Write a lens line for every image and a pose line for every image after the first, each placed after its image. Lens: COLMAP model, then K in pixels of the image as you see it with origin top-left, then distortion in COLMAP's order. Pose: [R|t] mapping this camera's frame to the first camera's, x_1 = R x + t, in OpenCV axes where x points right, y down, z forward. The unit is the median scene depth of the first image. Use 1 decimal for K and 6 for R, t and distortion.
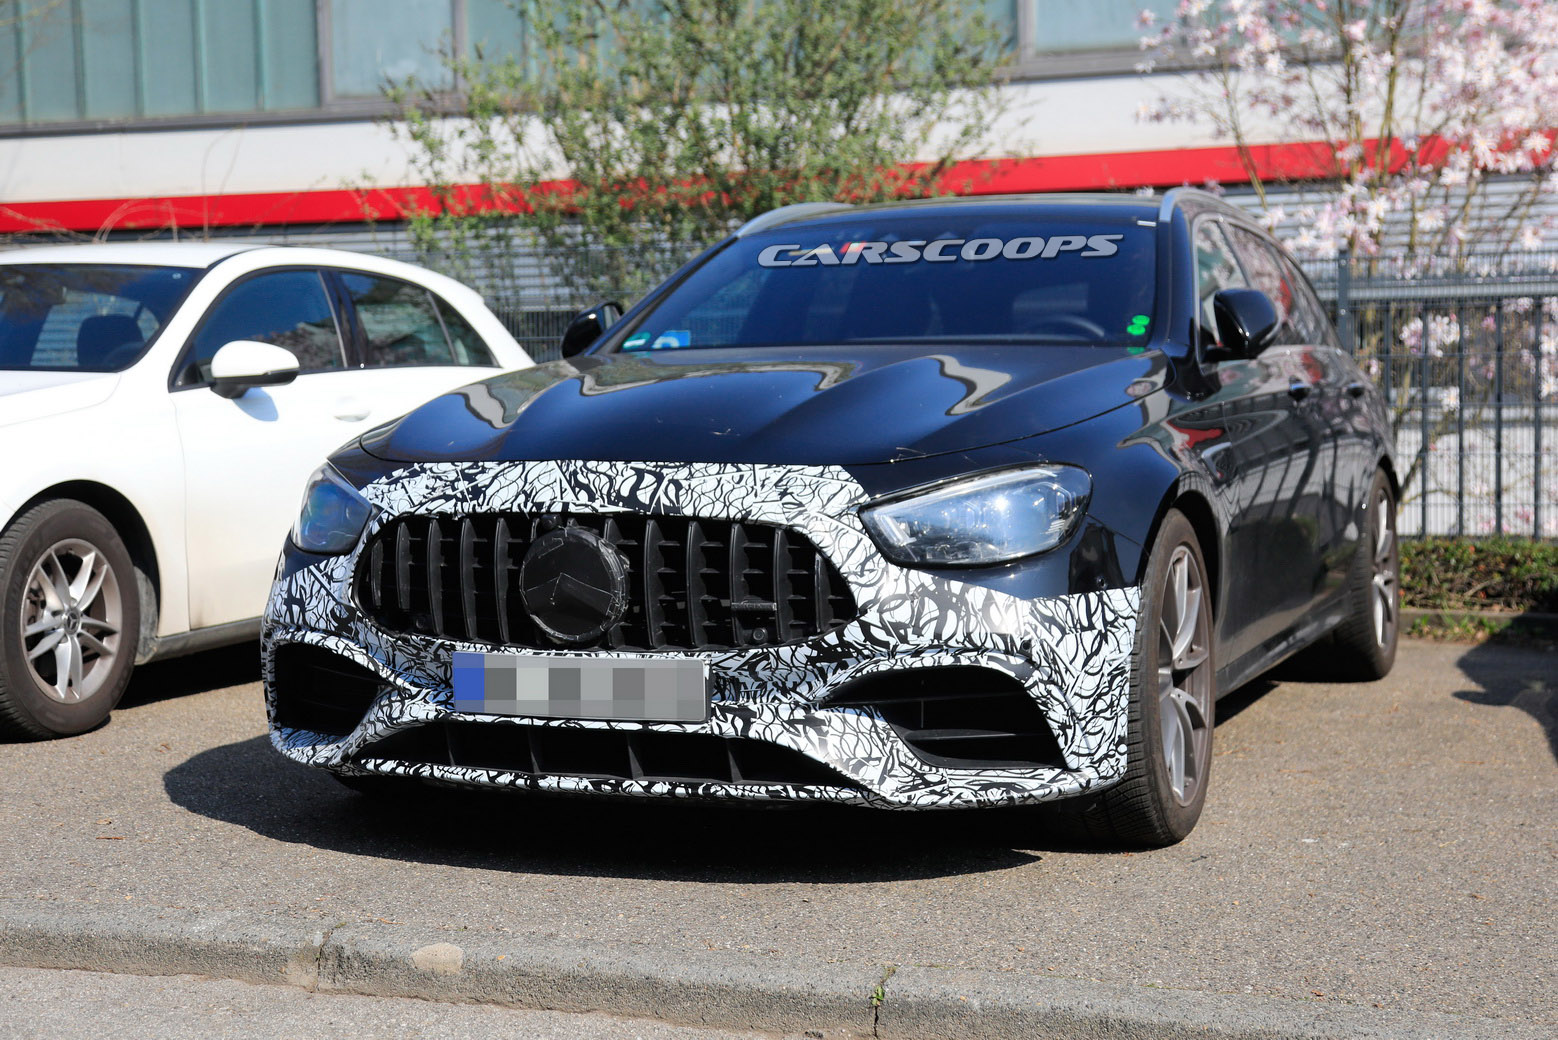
lens RADIAL K [[2394.0, 0, 780.2], [0, 2394.0, 479.4], [0, 0, 1]] dist [0.112916, 0.067584]
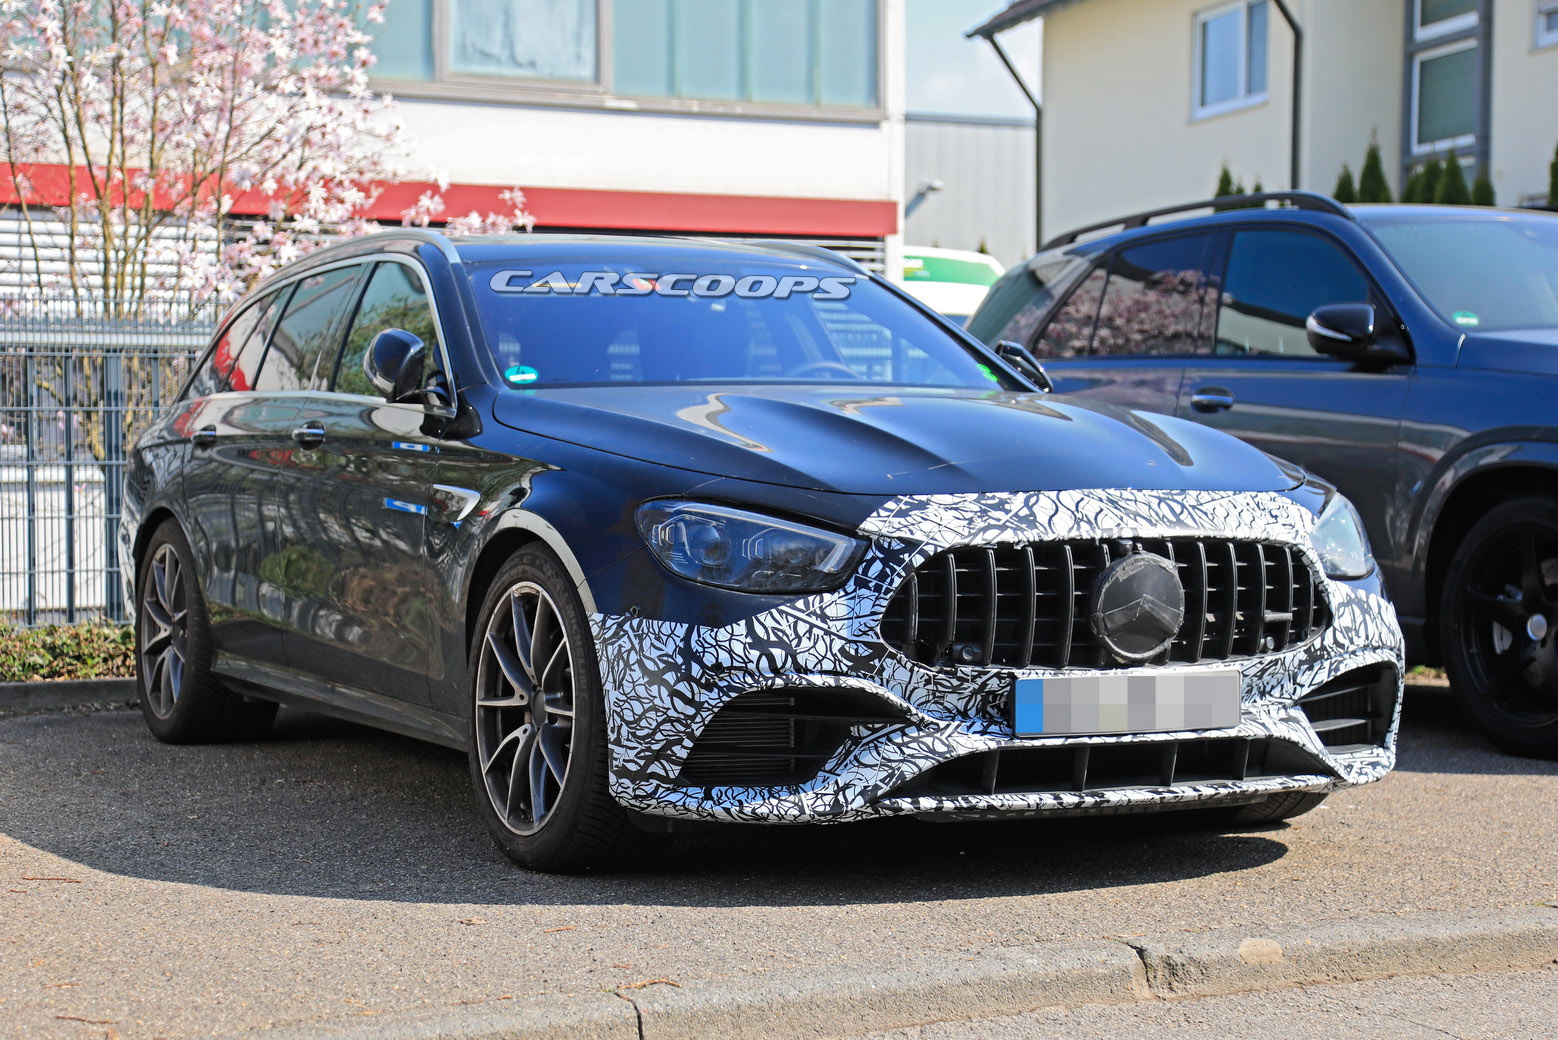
lens RADIAL K [[2923.3, 0, 781.6], [0, 2923.3, 486.3], [0, 0, 1]] dist [0.288345, -0.074156]
pose [[0.654147, -0.006928, 0.756336, -1.178326], [0.024288, 0.999635, -0.011849, 0.002741], [-0.755977, 0.026121, 0.654076, 0.272811]]
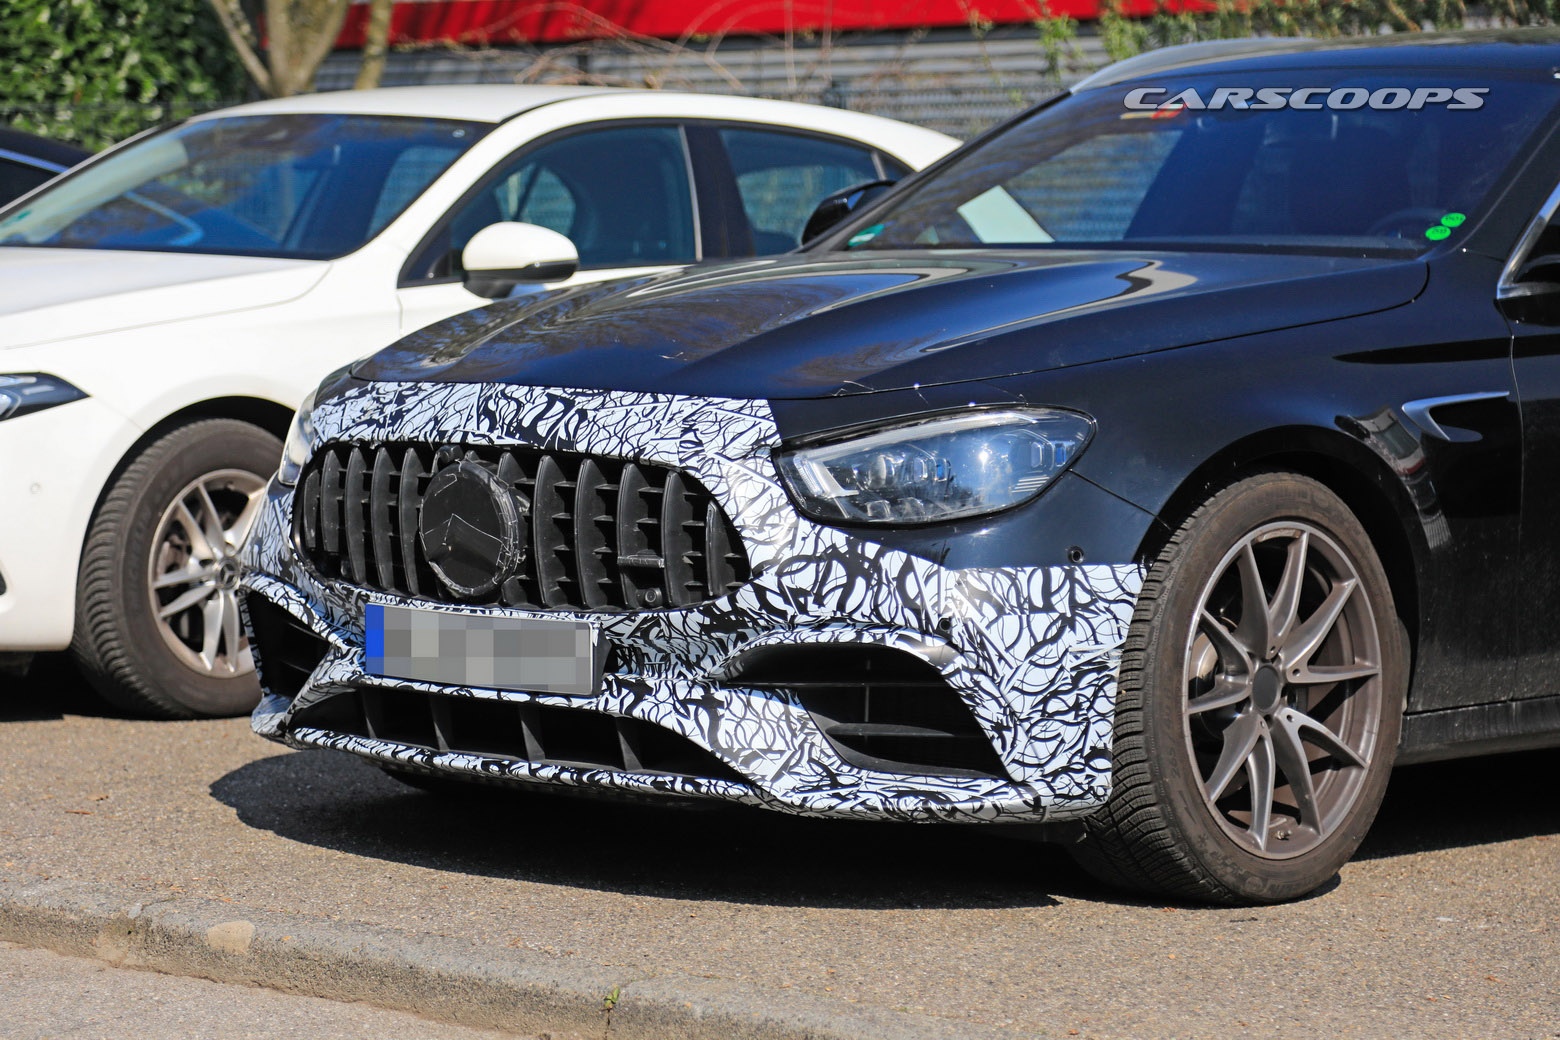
lens RADIAL K [[4340.0, 0, 779.9], [0, 4340.0, 487.7], [0, 0, 1]] dist [0.674607, -0.387194]
pose [[0.932902, 0.040714, -0.357822, 0.574331], [-0.037143, 0.999168, 0.016850, -0.000755], [0.358210, -0.002429, 0.933638, -0.409644]]
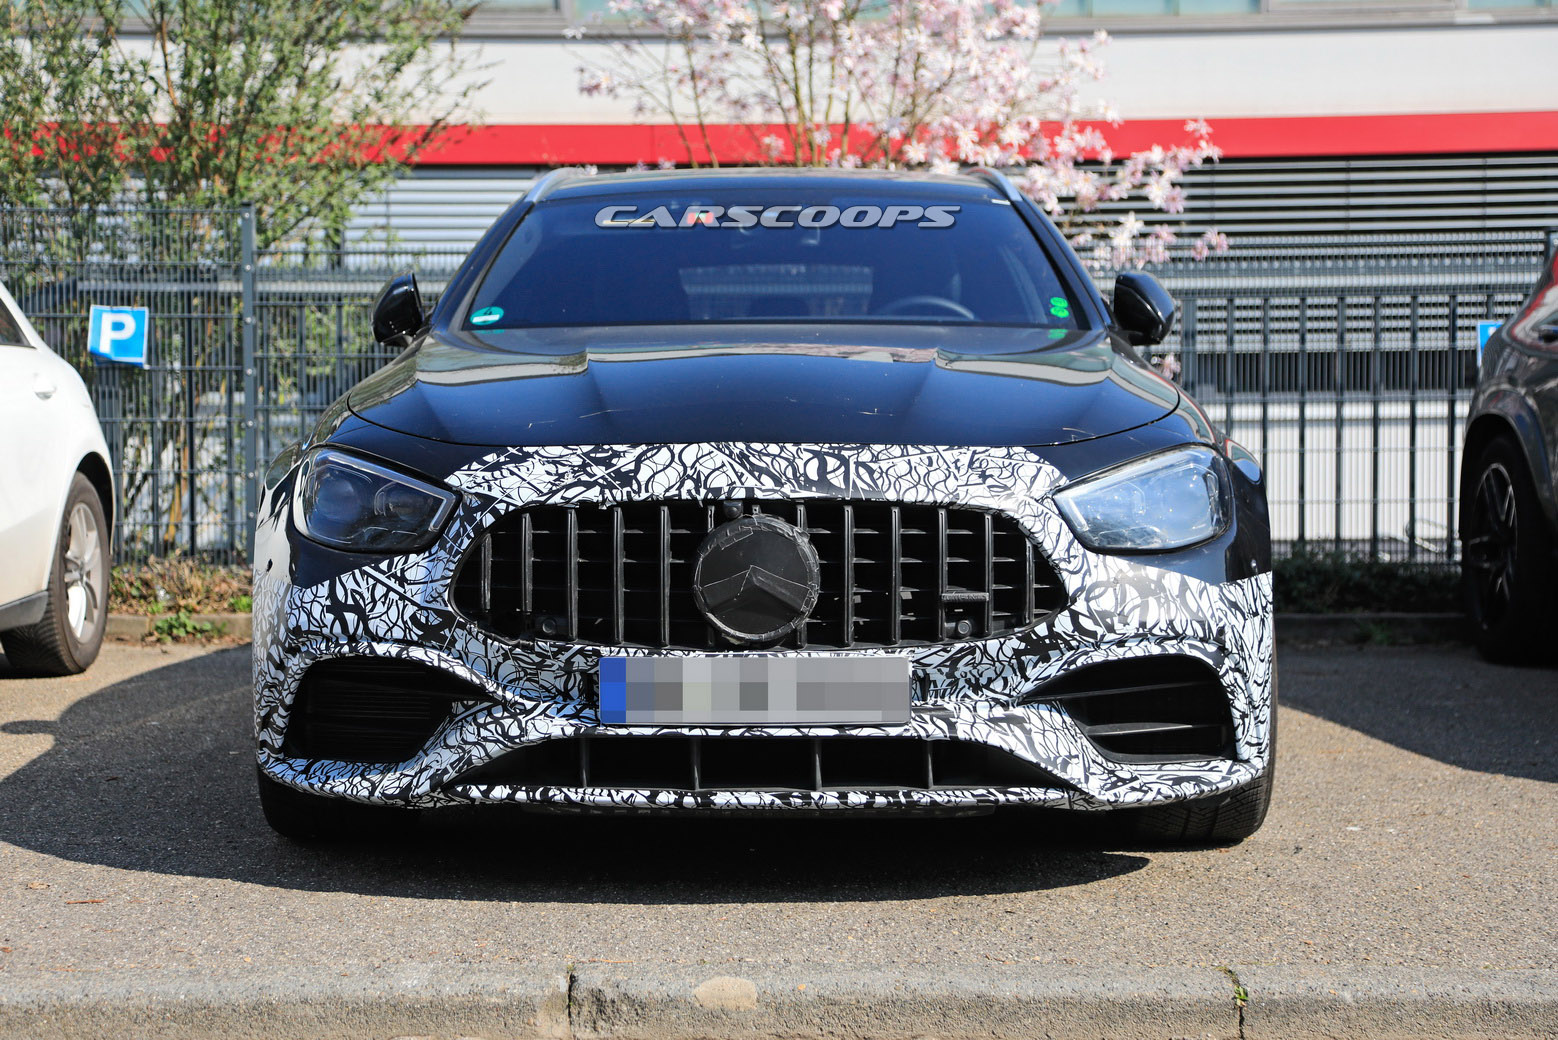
lens RADIAL K [[2797.9, 0, 772.6], [0, 2797.9, 434.4], [0, 0, 1]] dist [0.190209, 0.024192]
pose [[0.932700, -0.001366, 0.360651, -0.467213], [0.007483, 0.999851, -0.015564, 0.005942], [-0.360576, 0.017215, 0.932571, 0.007755]]
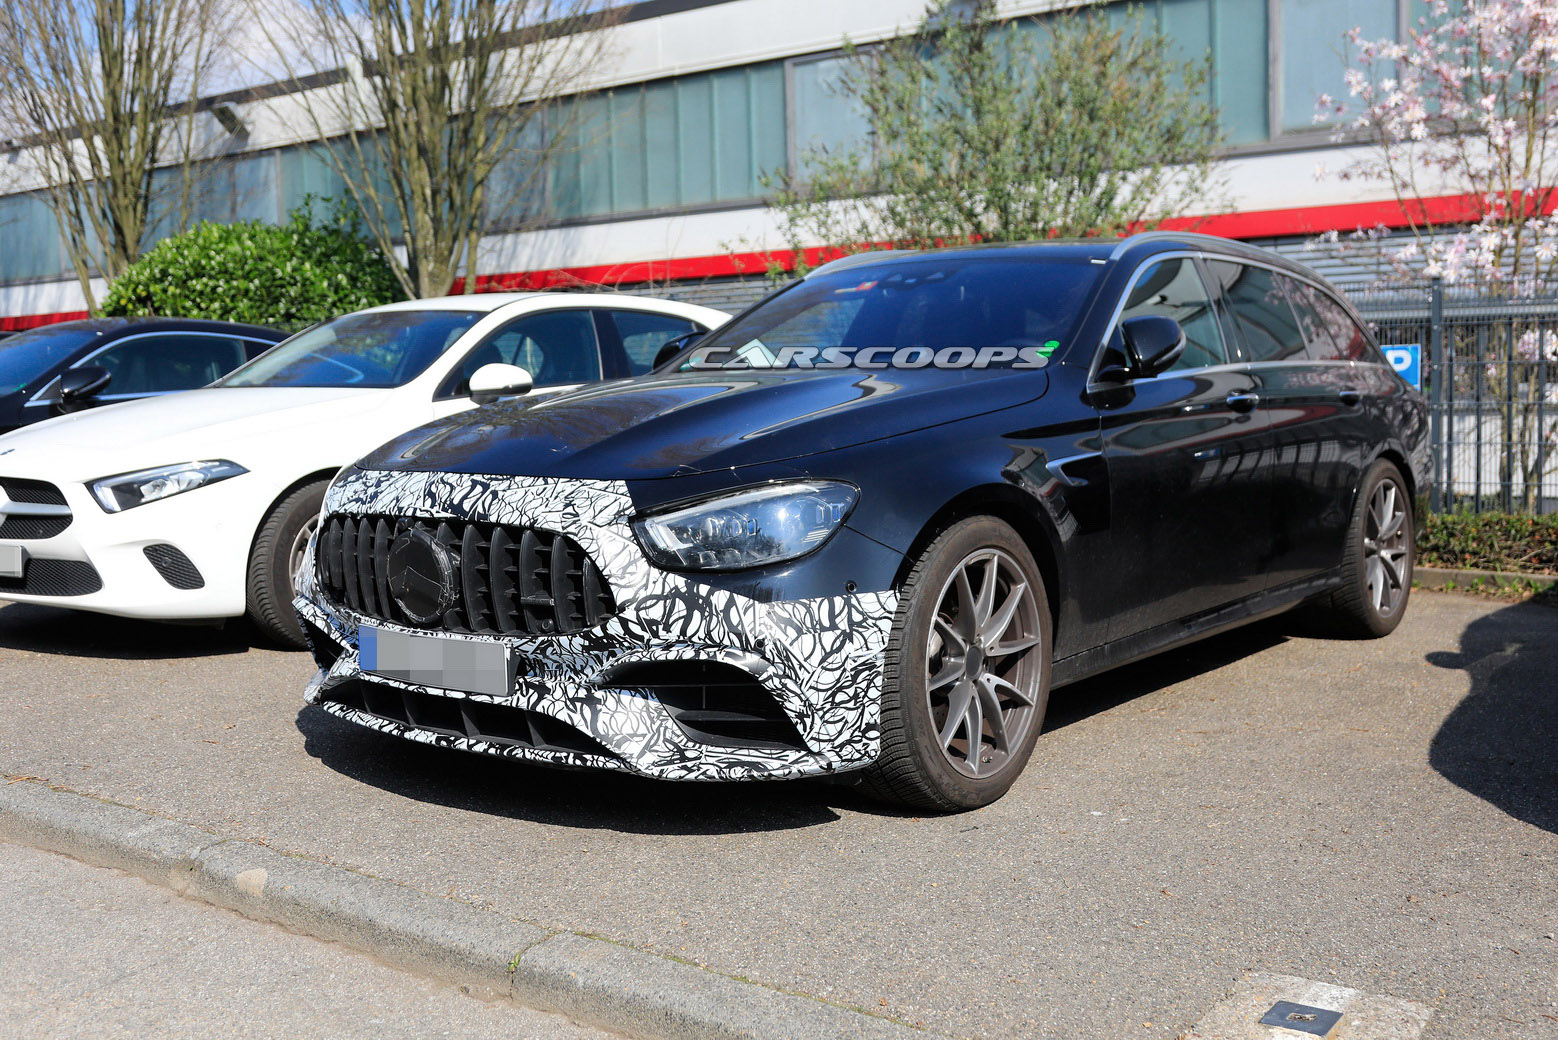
lens RADIAL K [[1581.4, 0, 780.8], [0, 1581.4, 468.7], [0, 0, 1]] dist [-0.064188, 0.100754]
pose [[0.958276, 0.010333, -0.285658, 0.318326], [-0.004368, 0.999759, 0.021511, -0.028477], [0.285812, -0.019365, 0.958090, 0.290362]]
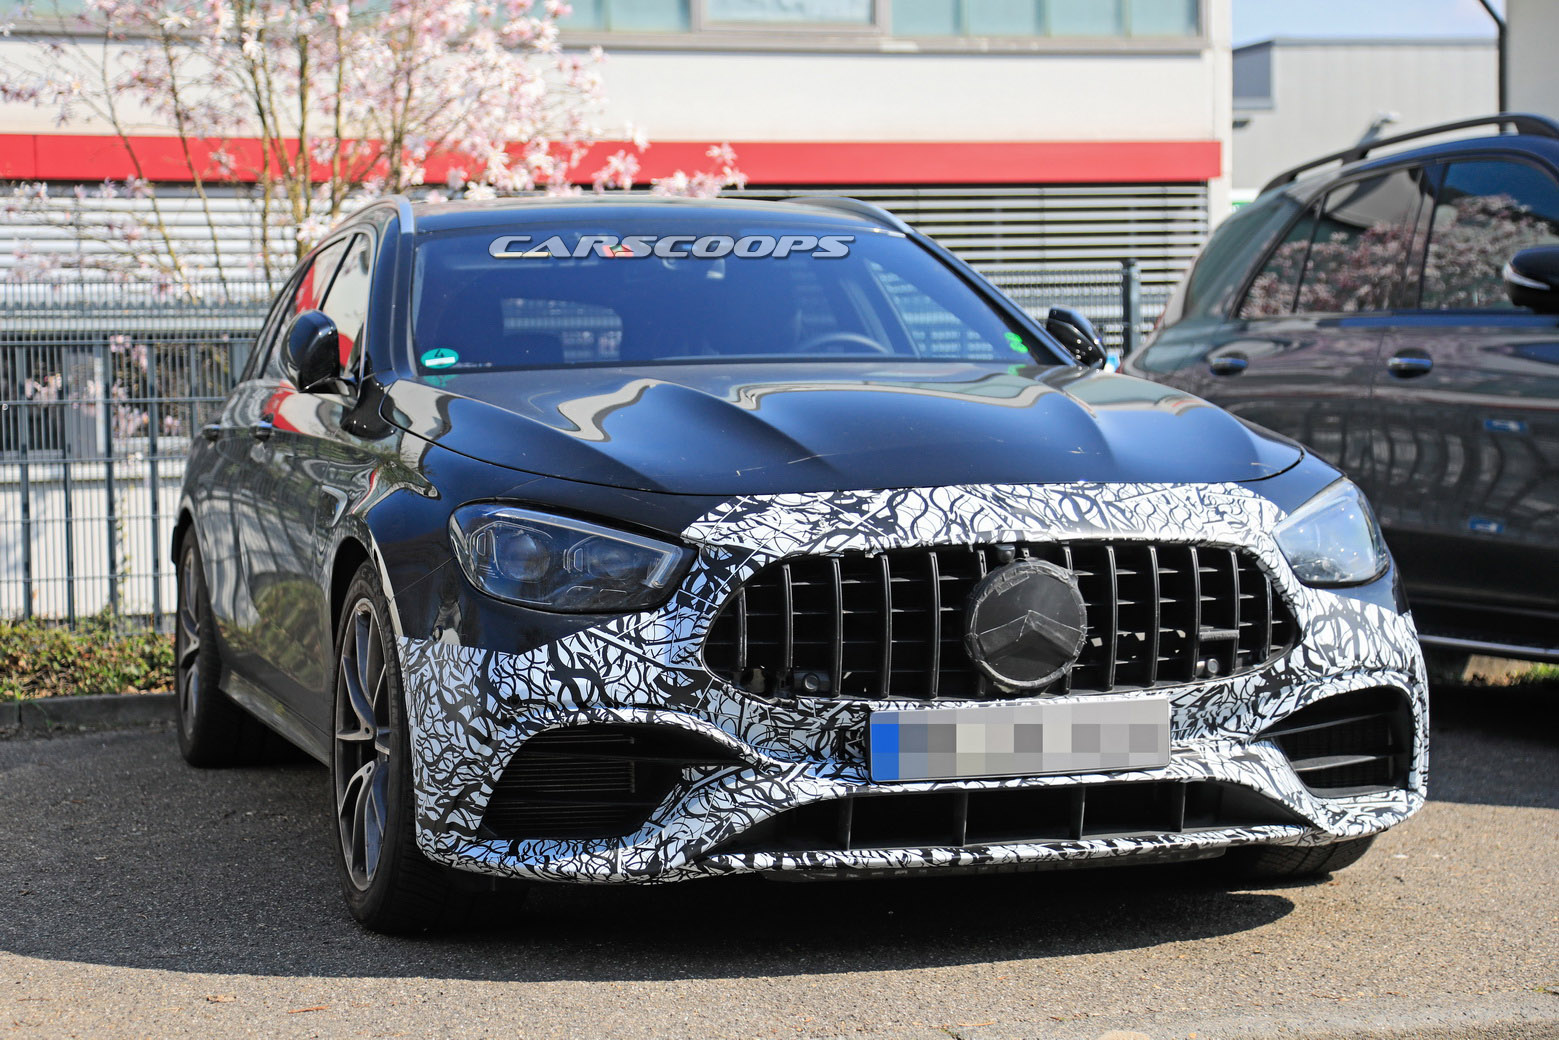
lens RADIAL K [[3126.0, 0, 735.5], [0, 3126.0, 457.4], [0, 0, 1]] dist [0.289823, 0.053384]
pose [[0.780326, -0.018084, 0.625112, -0.898488], [0.037381, 0.999143, -0.017758, -0.000781], [-0.624255, 0.037224, 0.780333, 0.165000]]
